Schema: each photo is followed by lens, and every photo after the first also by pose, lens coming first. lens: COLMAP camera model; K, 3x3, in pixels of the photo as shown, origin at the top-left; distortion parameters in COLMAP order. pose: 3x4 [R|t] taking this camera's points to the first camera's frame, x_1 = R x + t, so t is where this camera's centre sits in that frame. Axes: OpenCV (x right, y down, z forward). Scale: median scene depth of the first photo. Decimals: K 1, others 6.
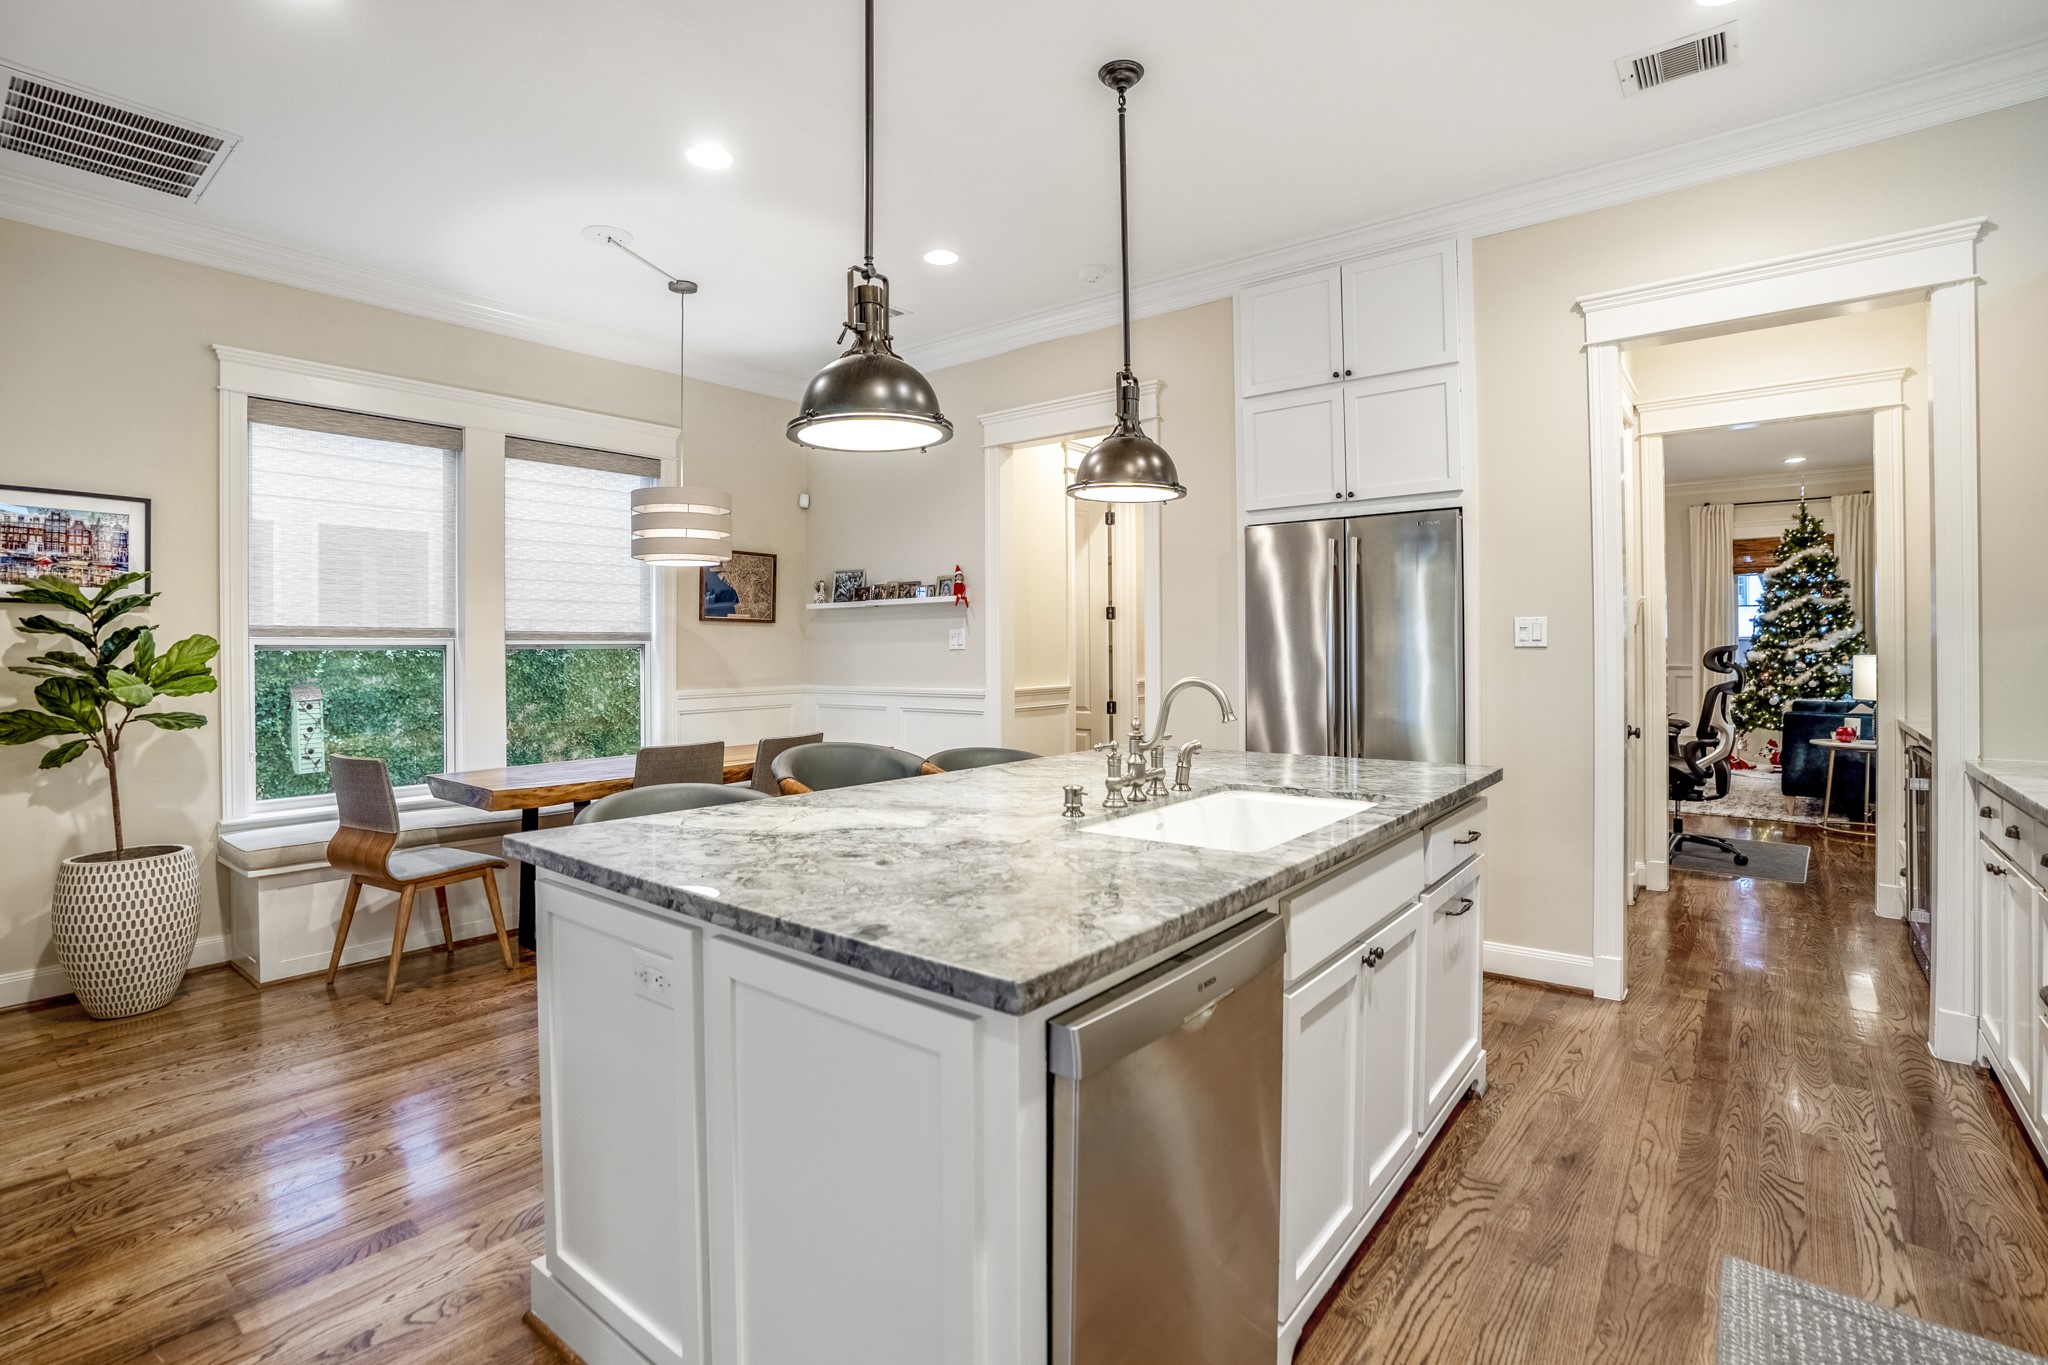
lens RADIAL K [[965.0, 0, 1015.5], [0, 965.0, 648.4], [0, 0, 1]] dist [-0.064643, 0.023732]
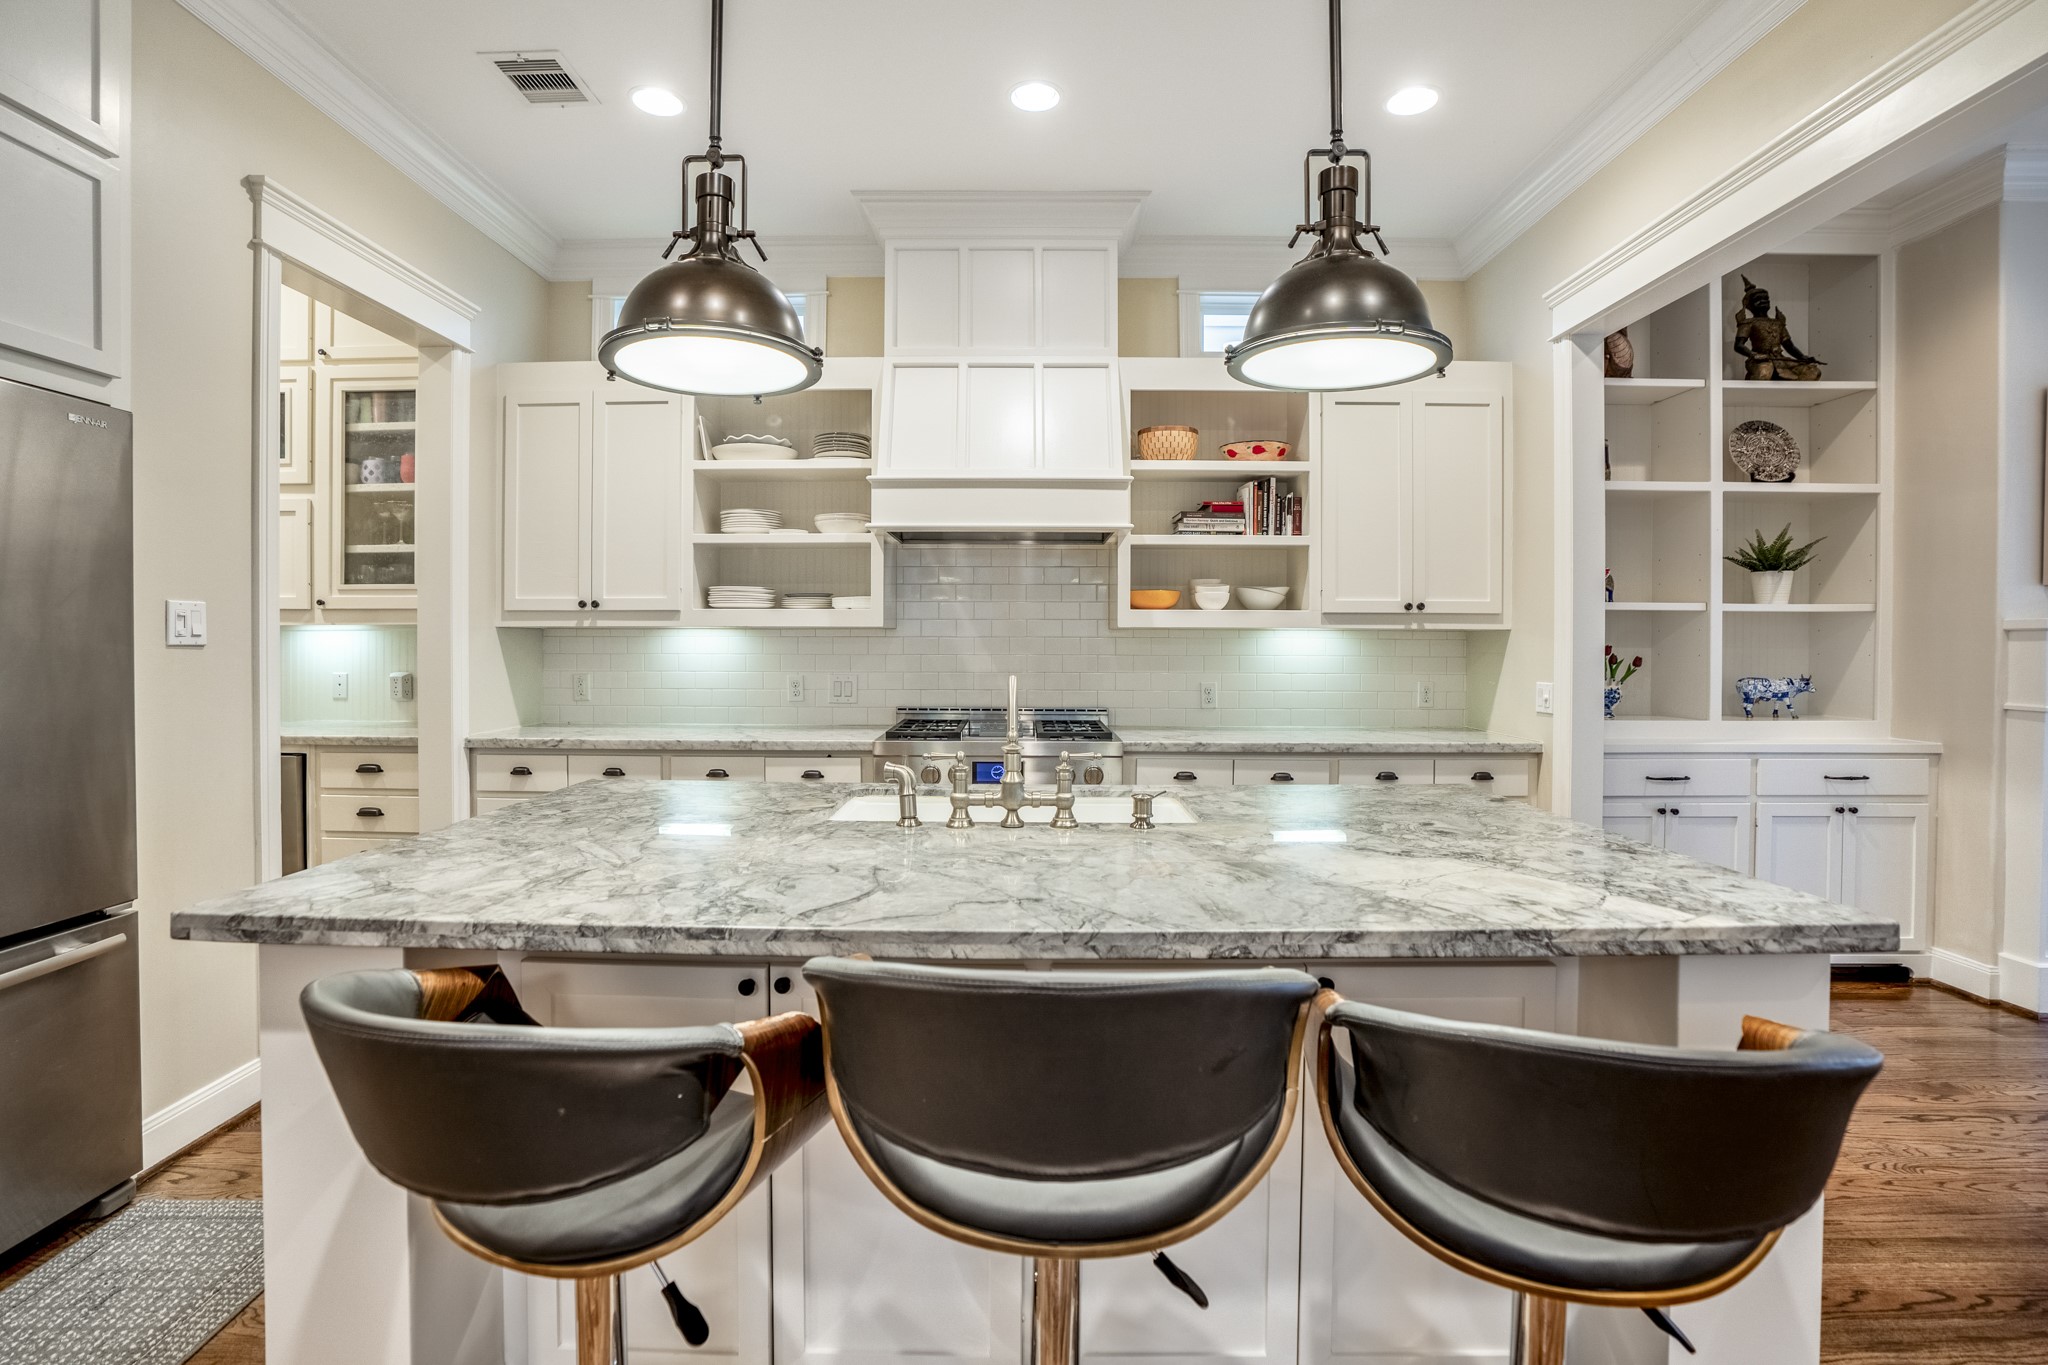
lens RADIAL K [[983.9, 0, 1013.9], [0, 983.9, 654.5], [0, 0, 1]] dist [-0.068804, 0.027970]
pose [[-0.622496, -0.002153, 0.782620, -0.363008], [0.004448, 0.999970, 0.006289, 0.002861], [-0.782610, 0.007396, -0.622468, 1.011023]]
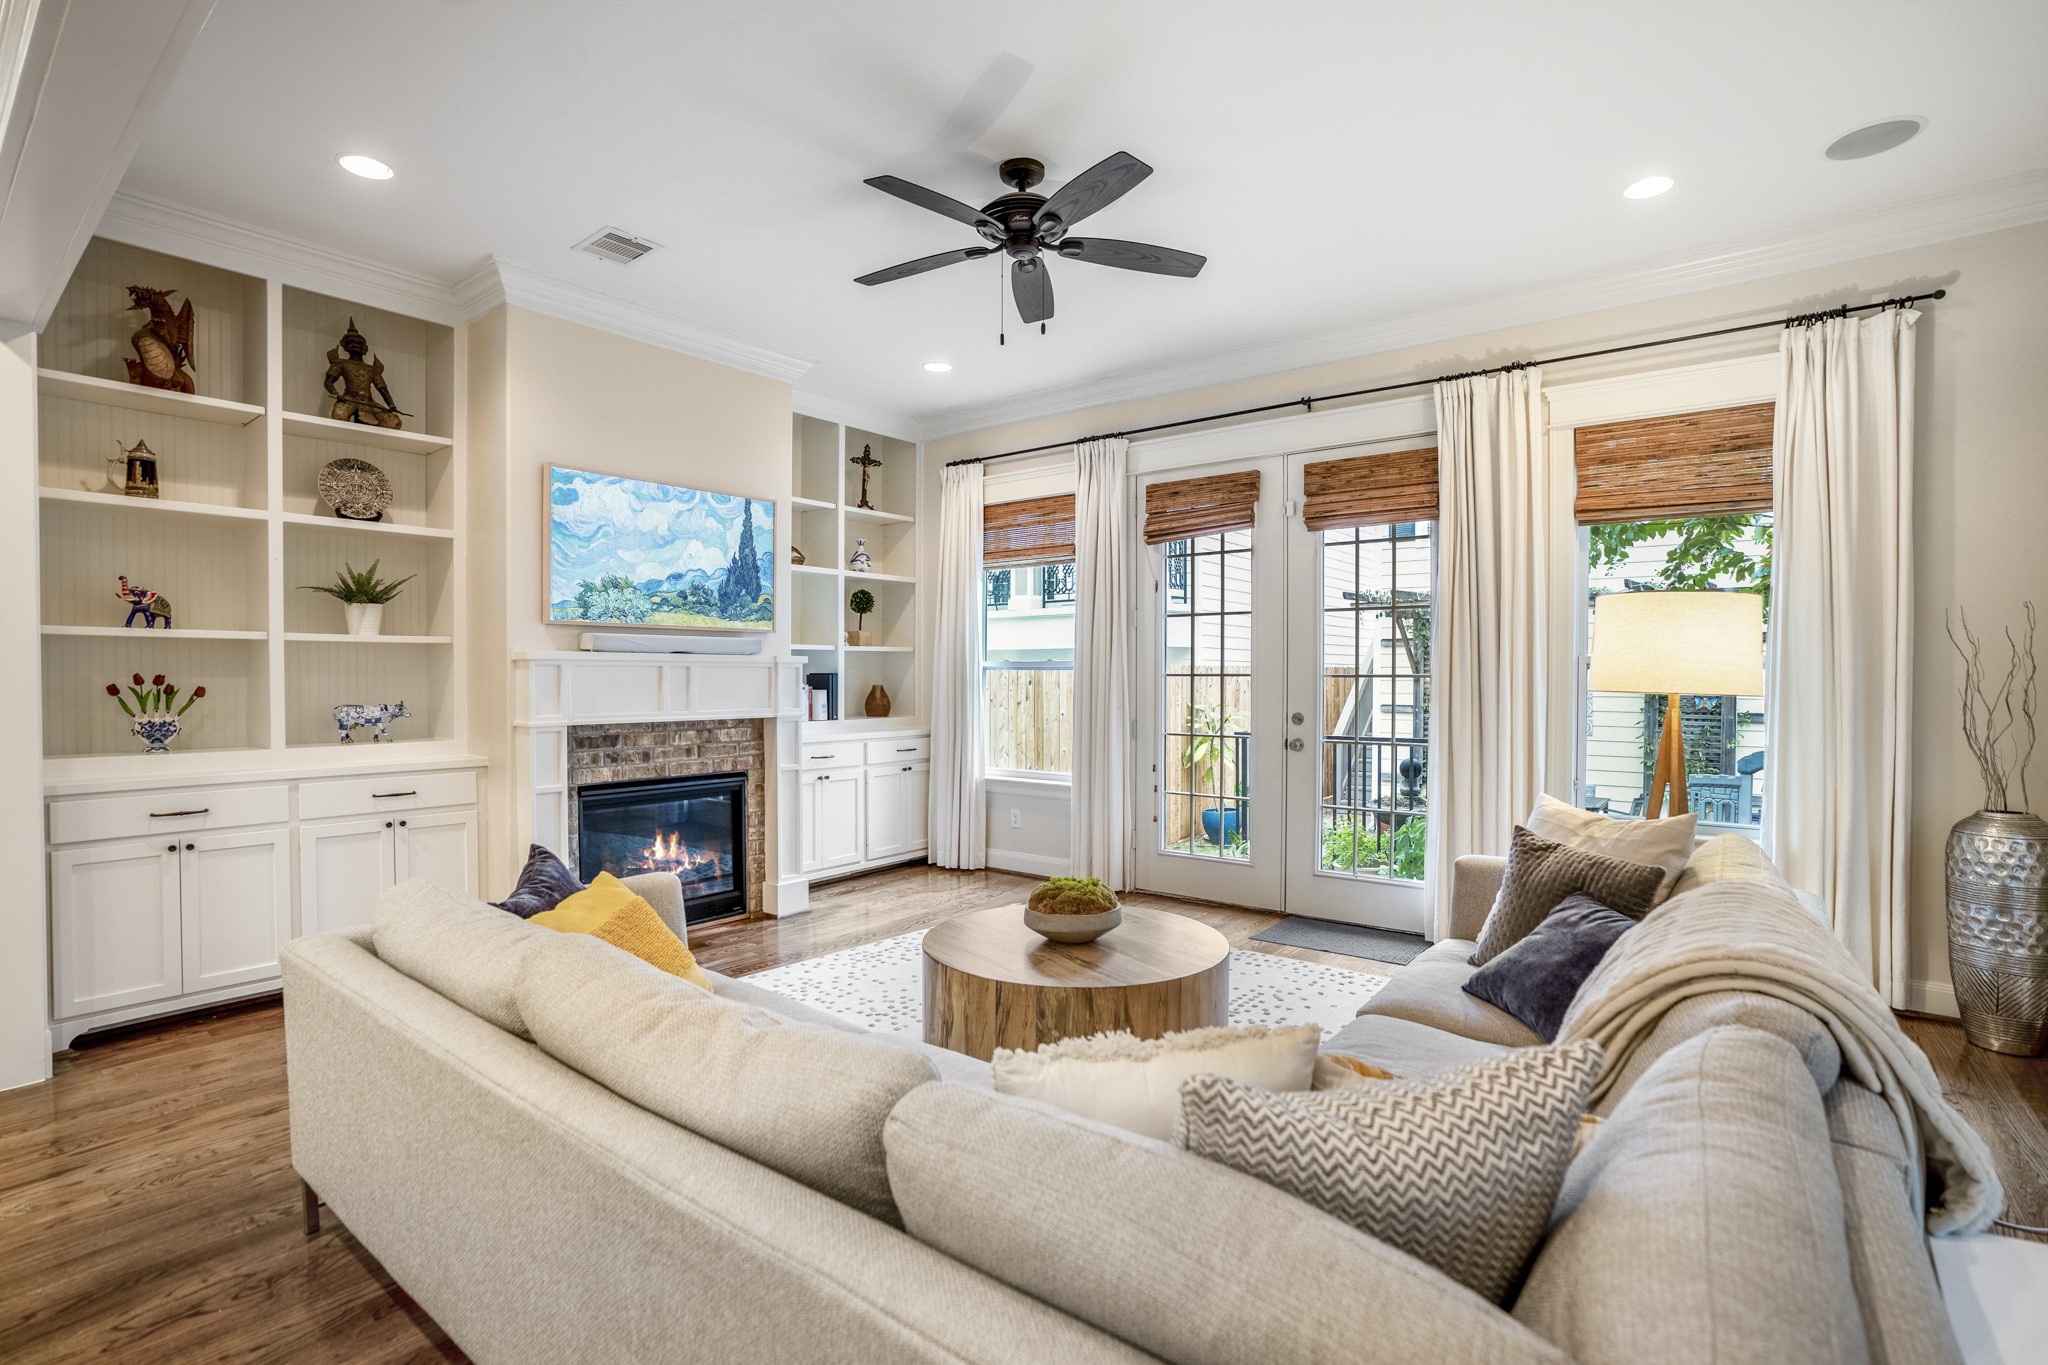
lens RADIAL K [[963.2, 0, 1027.4], [0, 963.2, 692.1], [0, 0, 1]] dist [-0.073434, 0.030907]
pose [[-0.999855, 0.008190, -0.014902, -0.870786], [0.007856, 0.999719, 0.022351, 0.006373], [0.015081, 0.022231, -0.999639, 0.778052]]
